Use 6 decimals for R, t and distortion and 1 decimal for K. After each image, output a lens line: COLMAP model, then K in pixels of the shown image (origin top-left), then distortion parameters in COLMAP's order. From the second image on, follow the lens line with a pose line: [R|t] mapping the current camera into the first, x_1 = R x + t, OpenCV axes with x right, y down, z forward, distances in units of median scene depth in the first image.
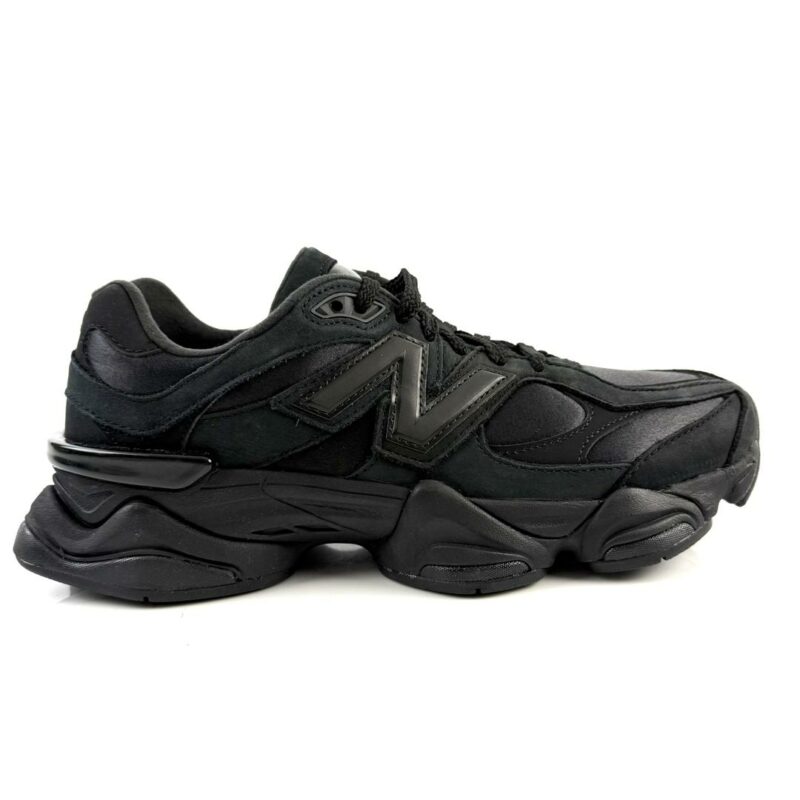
lens RADIAL K [[810.8, 0, 400.0], [0, 810.8, 400.0], [0, 0, 1]] dist [0.071906, -0.015464]
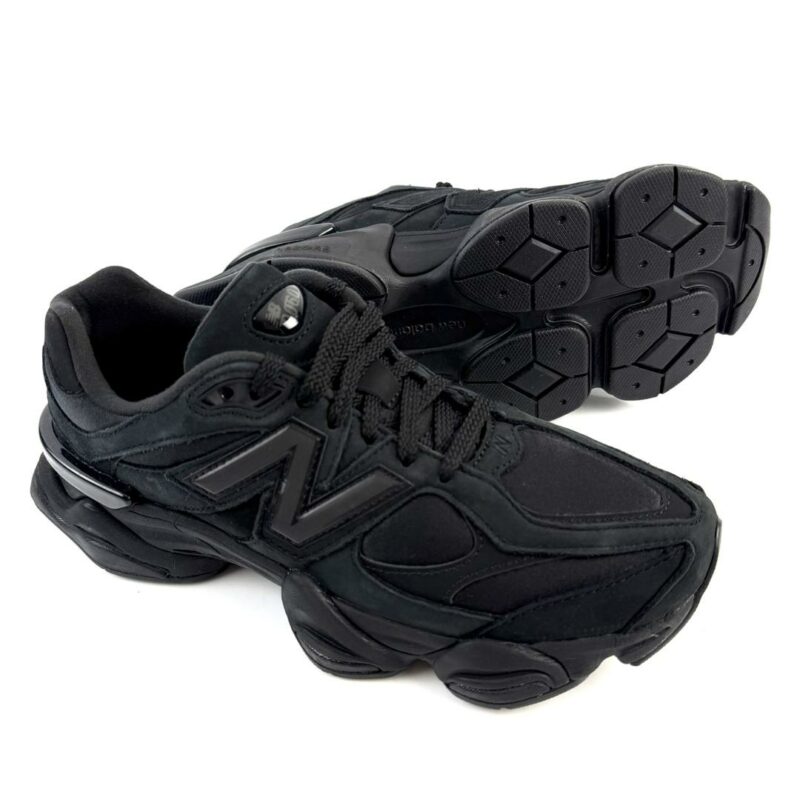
lens RADIAL K [[810.8, 0, 400.0], [0, 810.8, 400.0], [0, 0, 1]] dist [0.071906, -0.015464]
pose [[0.911269, 0.249076, -0.327948, 0.424912], [-0.040396, 0.846578, 0.530729, -0.627285], [0.409825, -0.470389, 0.781522, 0.331802]]
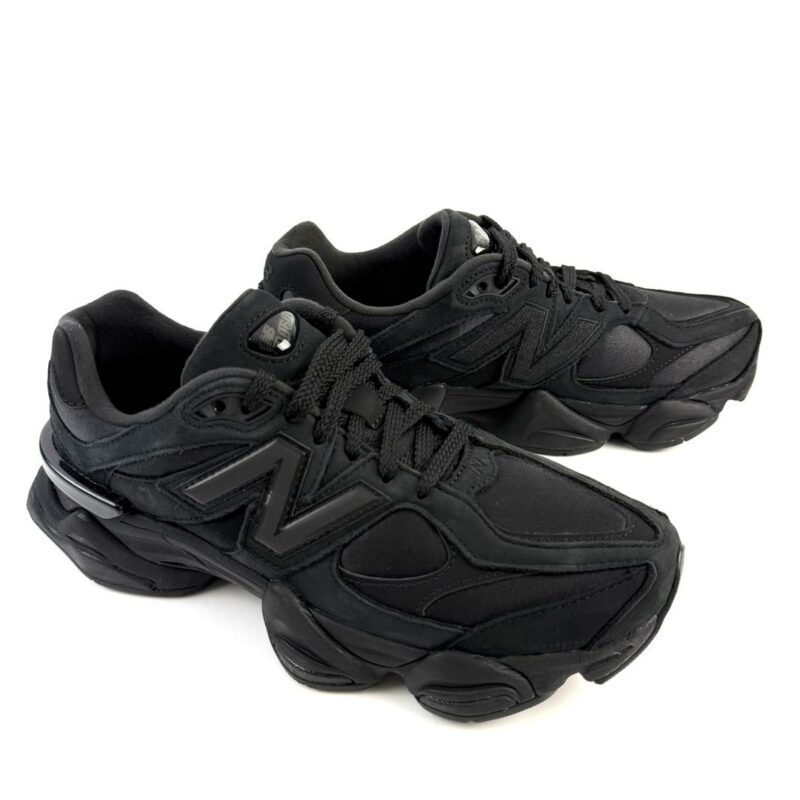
lens RADIAL K [[810.8, 0, 400.0], [0, 810.8, 400.0], [0, 0, 1]] dist [0.071906, -0.015464]
pose [[0.901362, 0.257442, -0.348240, 0.478460], [-0.072403, 0.882389, 0.464916, -0.613686], [0.426972, -0.393844, 0.813991, 0.272283]]
